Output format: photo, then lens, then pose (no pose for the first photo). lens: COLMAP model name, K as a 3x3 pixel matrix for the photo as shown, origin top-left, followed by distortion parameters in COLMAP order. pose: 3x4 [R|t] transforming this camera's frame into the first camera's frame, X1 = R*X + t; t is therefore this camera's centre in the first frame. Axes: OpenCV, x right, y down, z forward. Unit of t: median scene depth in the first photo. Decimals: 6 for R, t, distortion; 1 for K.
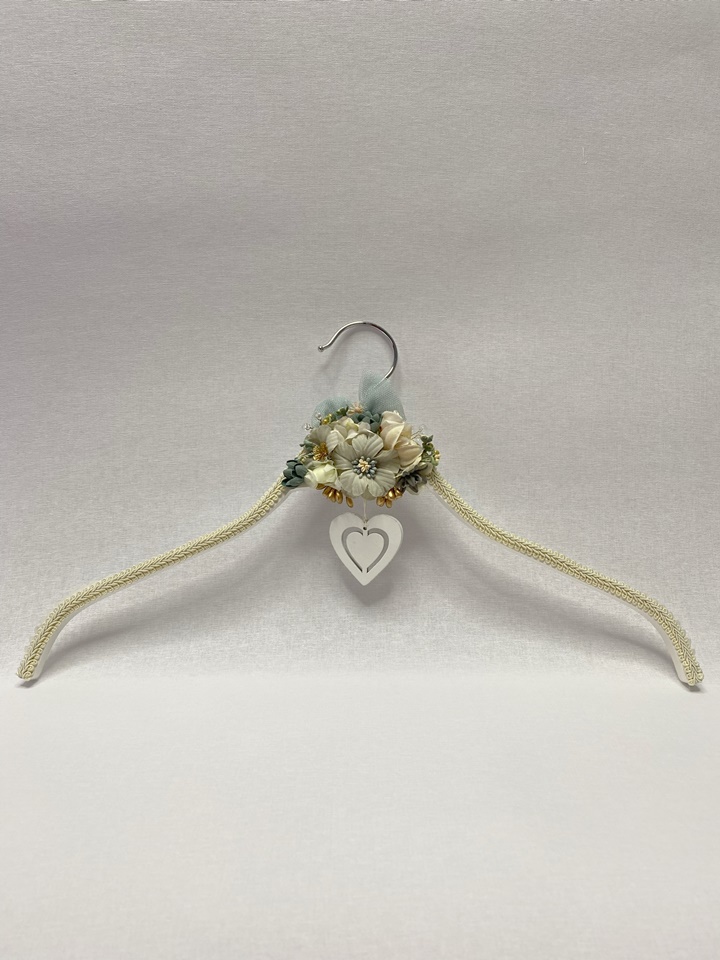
lens RADIAL K [[735.2, 0, 359.5], [0, 735.2, 461.5], [0, 0, 1]] dist [-0.038146, -0.005707]
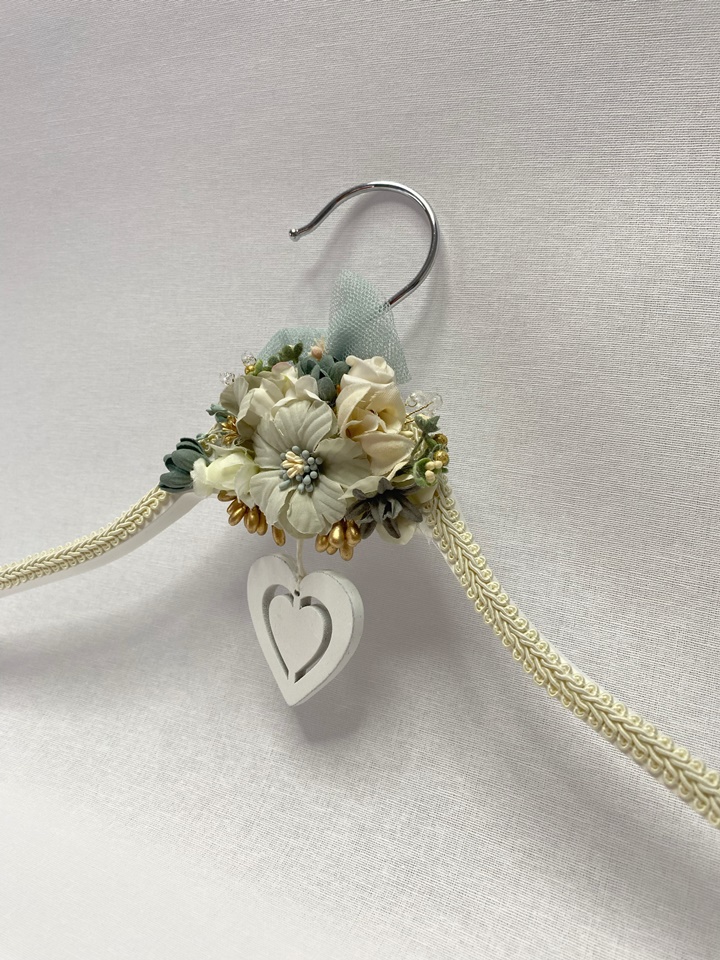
lens RADIAL K [[755.5, 0, 358.9], [0, 755.5, 463.8], [0, 0, 1]] dist [-0.043682, 0.002082]
pose [[0.880769, 0.121822, -0.457609, 0.263214], [-0.115207, 0.992434, 0.042459, -0.020621], [0.459319, 0.015323, 0.888139, 0.569999]]
